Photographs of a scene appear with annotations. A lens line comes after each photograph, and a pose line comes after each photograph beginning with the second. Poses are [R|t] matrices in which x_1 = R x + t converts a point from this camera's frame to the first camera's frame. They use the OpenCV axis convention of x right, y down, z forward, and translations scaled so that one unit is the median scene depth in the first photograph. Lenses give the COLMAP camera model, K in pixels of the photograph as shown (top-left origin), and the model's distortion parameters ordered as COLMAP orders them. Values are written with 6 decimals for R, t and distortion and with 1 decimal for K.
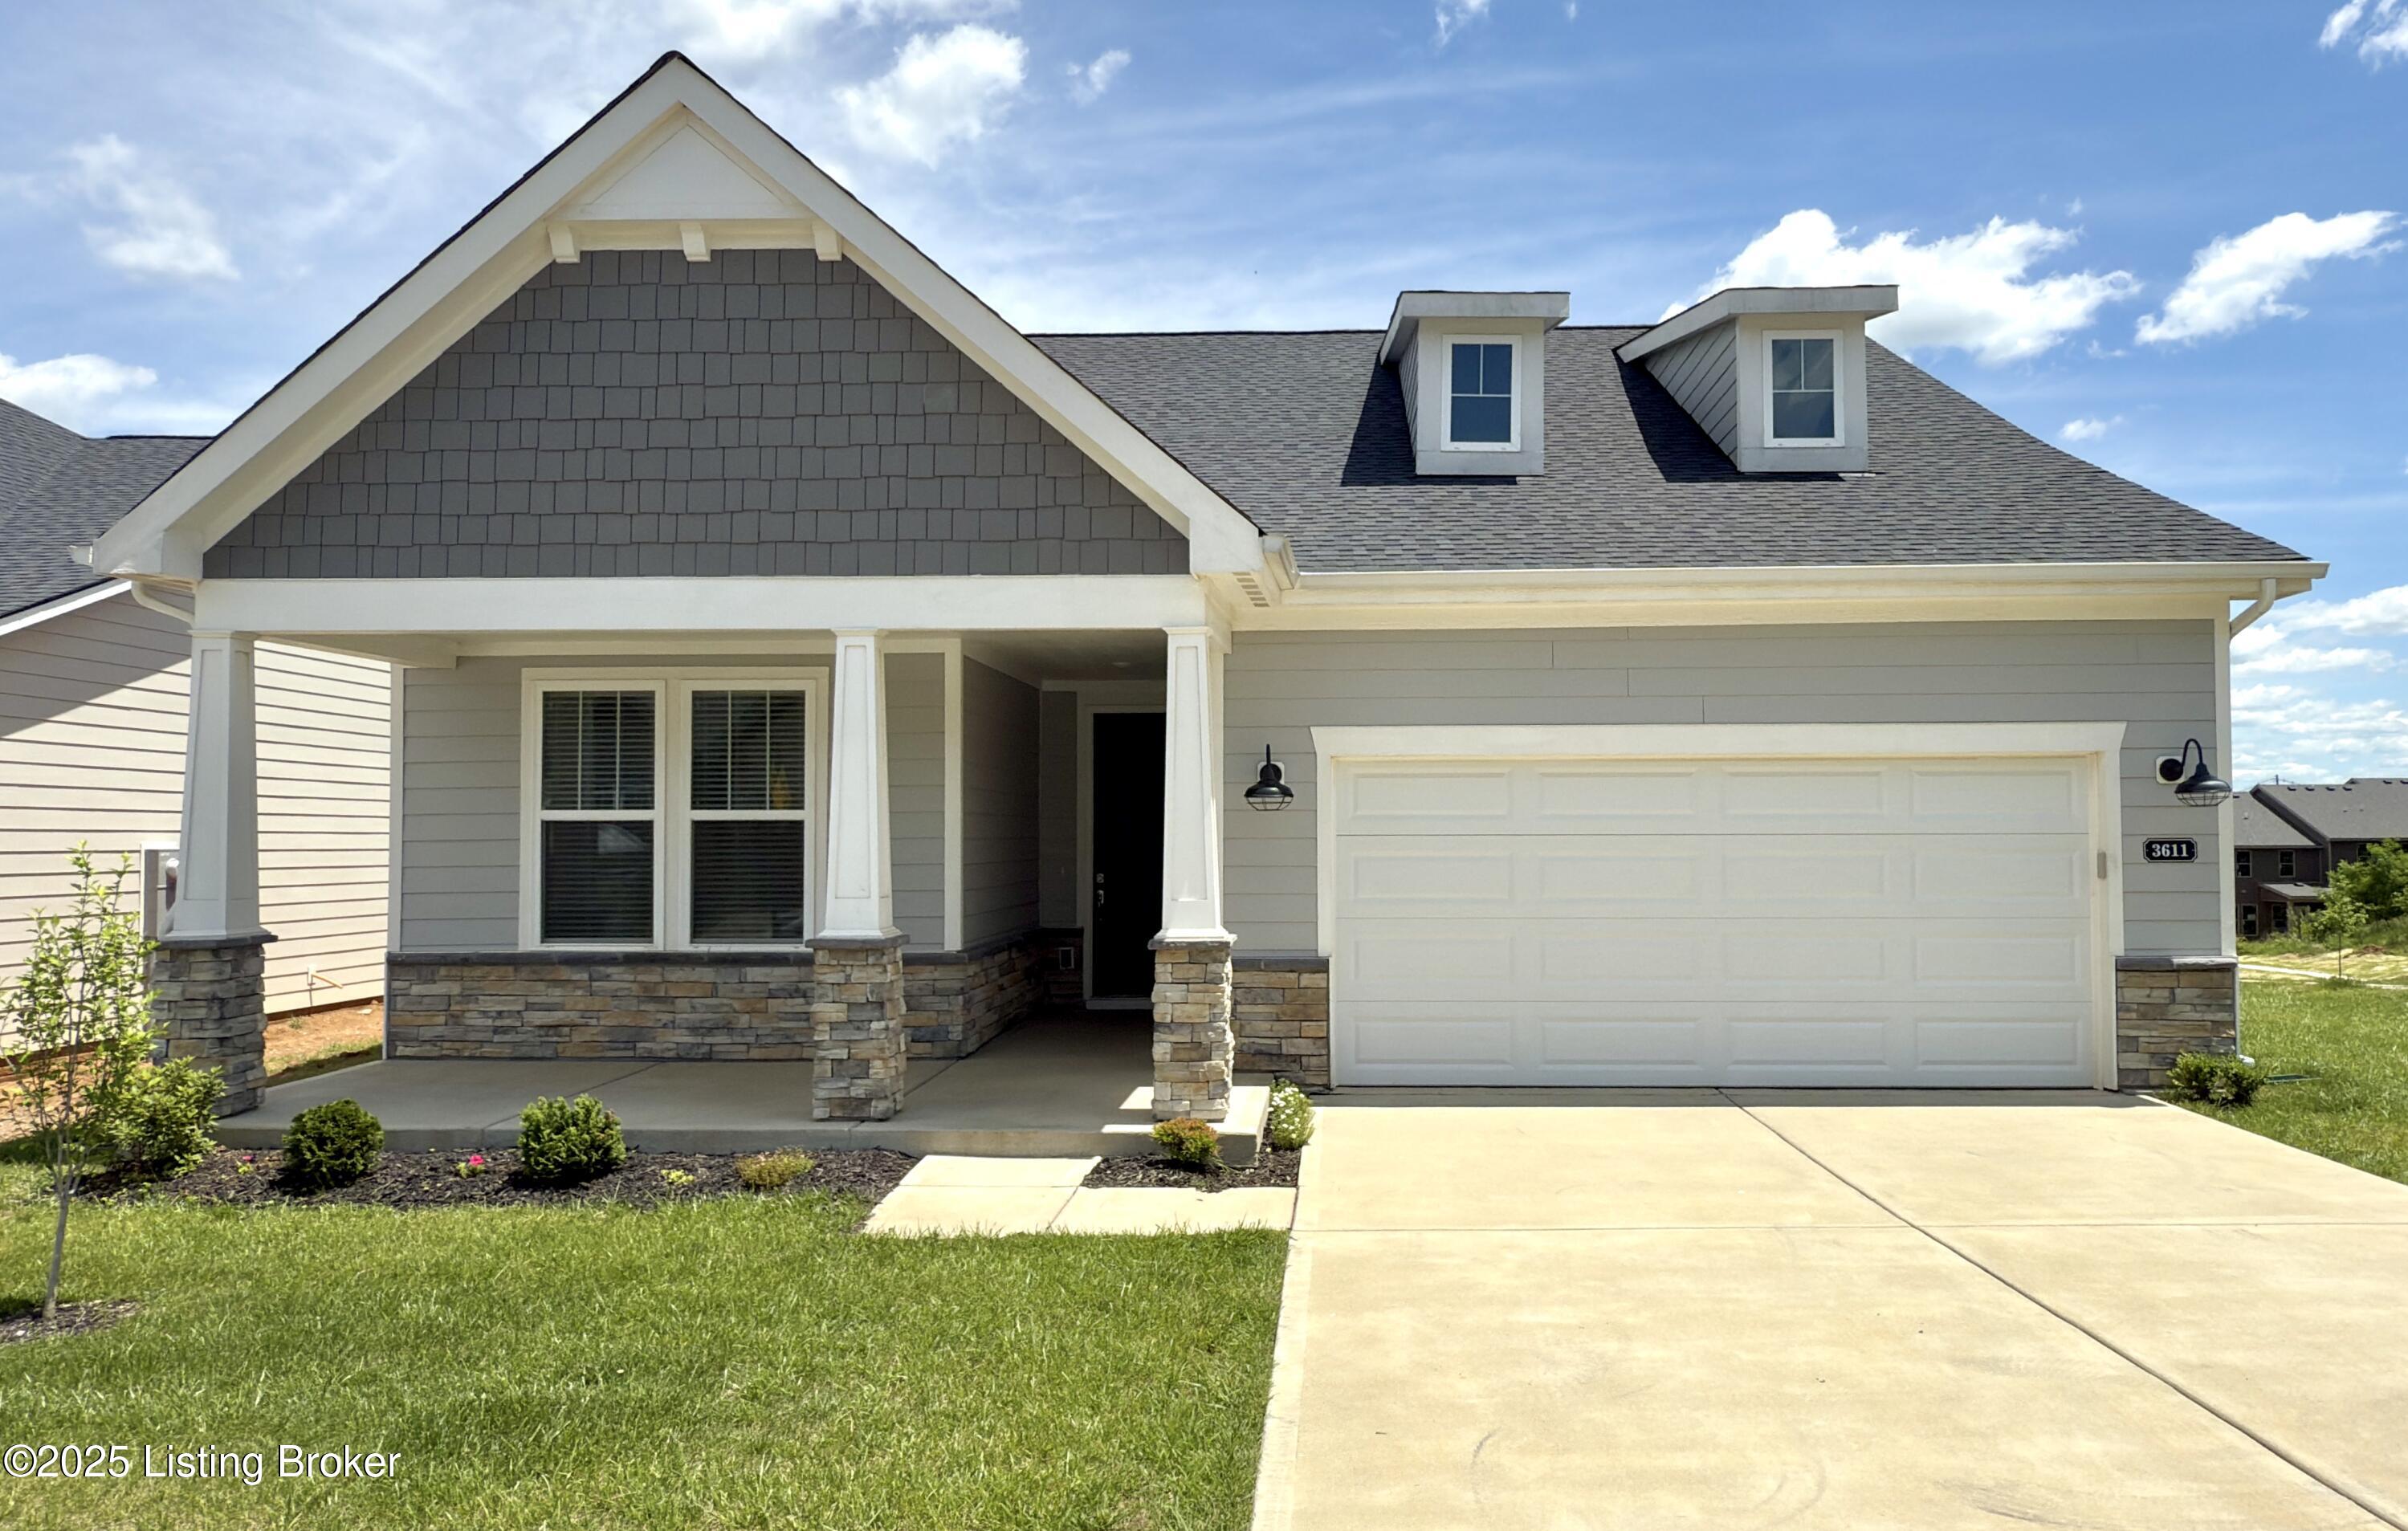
lens RADIAL K [[1515.6, 0, 1218.0], [0, 1515.6, 776.9], [0, 0, 1]] dist [0.002029, 0.002244]
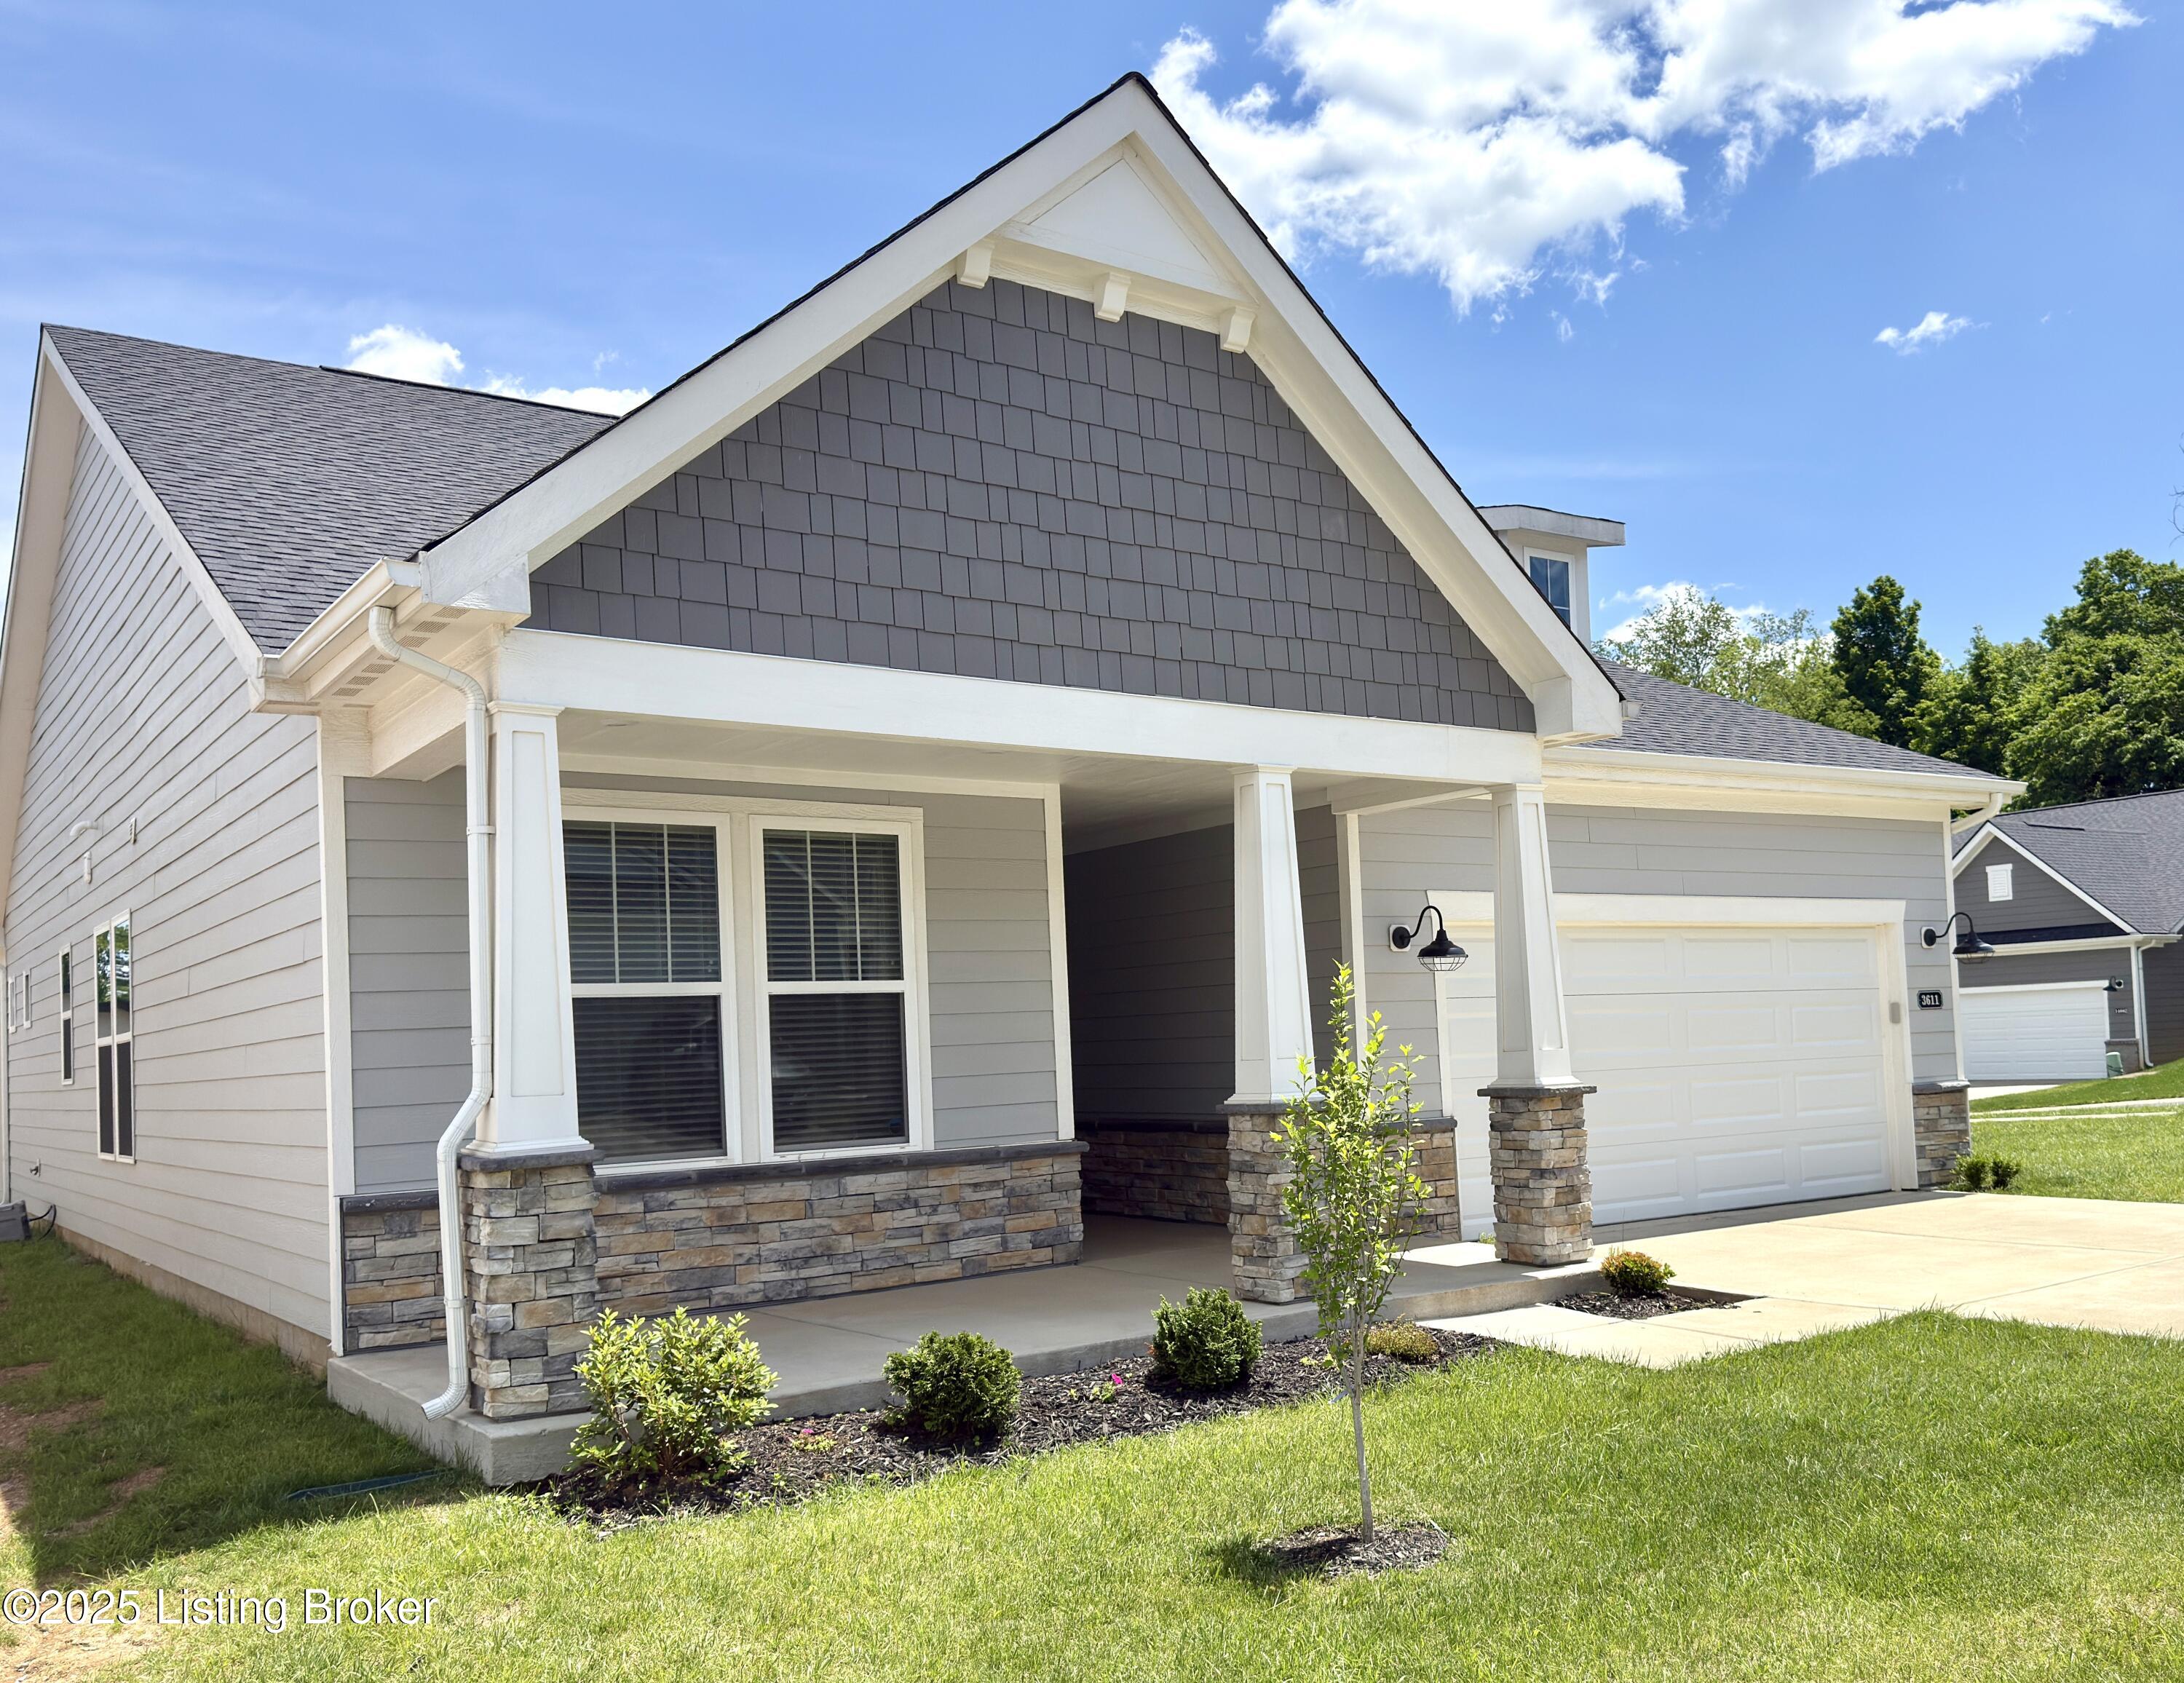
lens RADIAL K [[1800.3, 0, 1098.5], [0, 1800.3, 966.7], [0, 0, 1]] dist [0.110277, 0.000551]
pose [[0.798012, -0.000783, 0.602641, -0.883077], [0.013661, 0.999766, -0.016791, 0.036867], [-0.602487, 0.021632, 0.797835, 0.176725]]
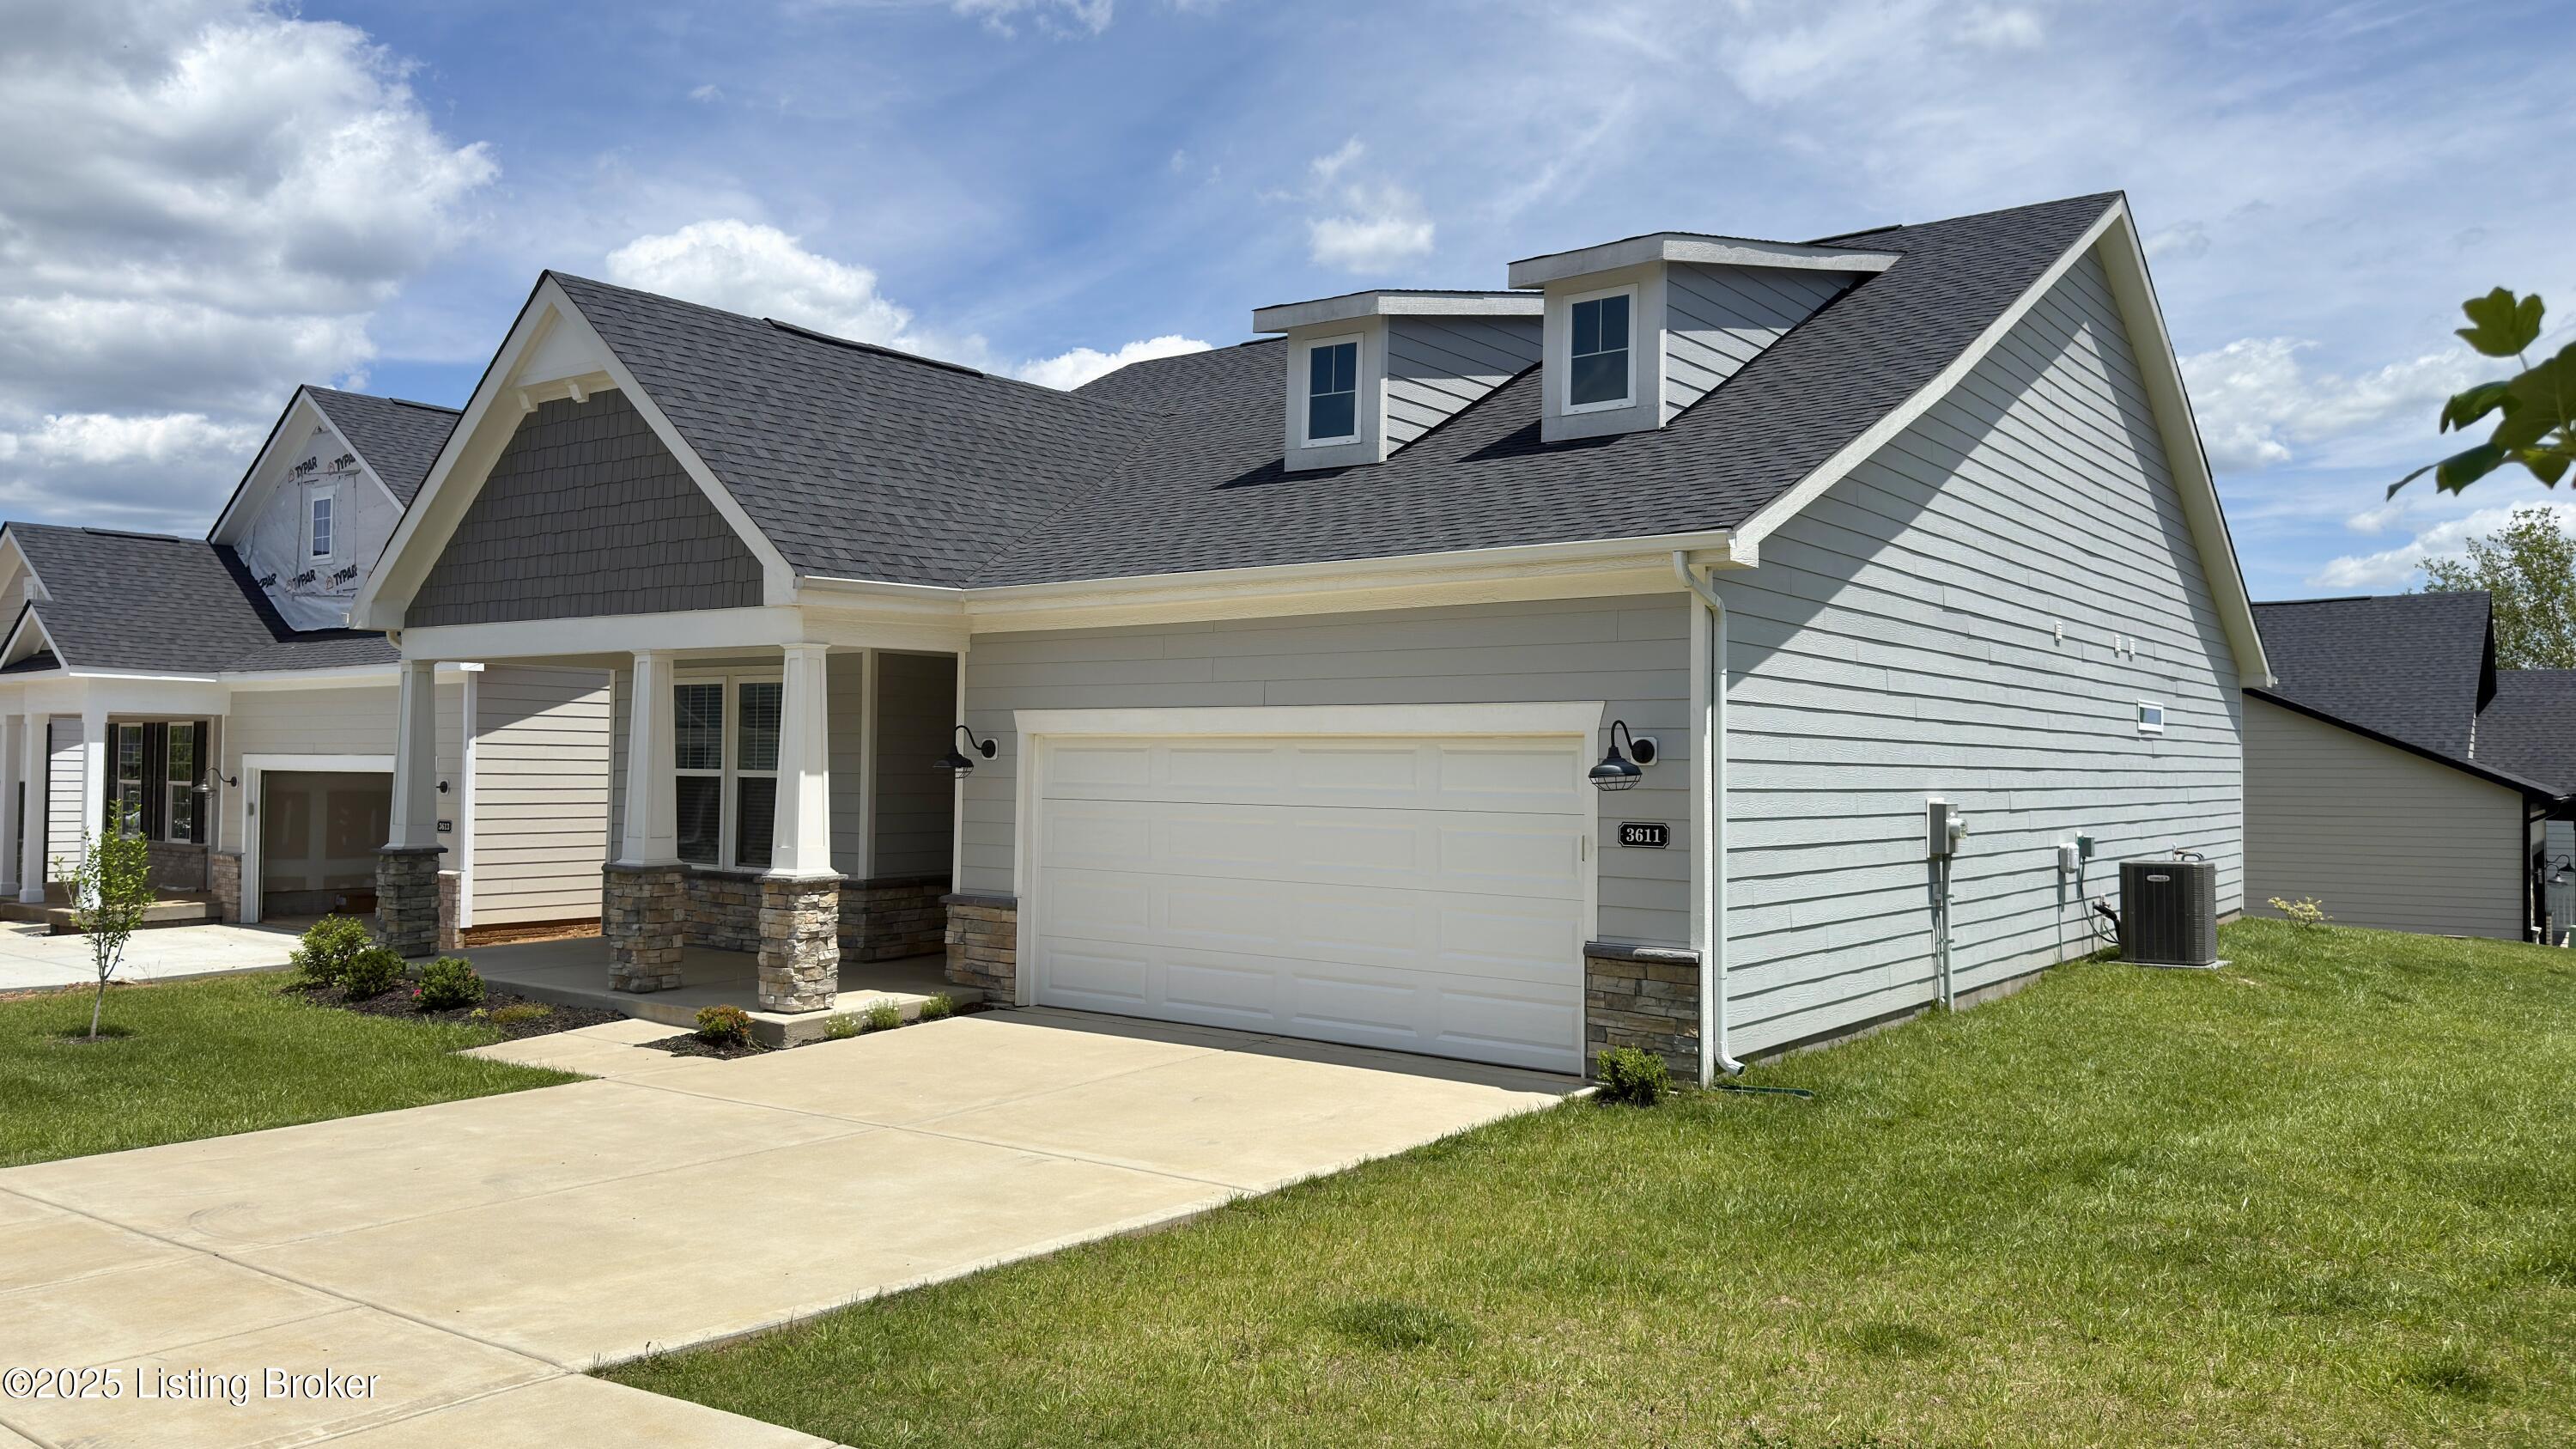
lens RADIAL K [[1536.8, 0, 1288.0], [0, 1536.8, 724.5], [0, 0, 1]] dist [0.055585, -0.000666]
pose [[0.854782, -0.002771, -0.518981, 0.941181], [0.006216, 0.999969, 0.004899, -0.027601], [0.518951, -0.007413, 0.854772, 0.053837]]
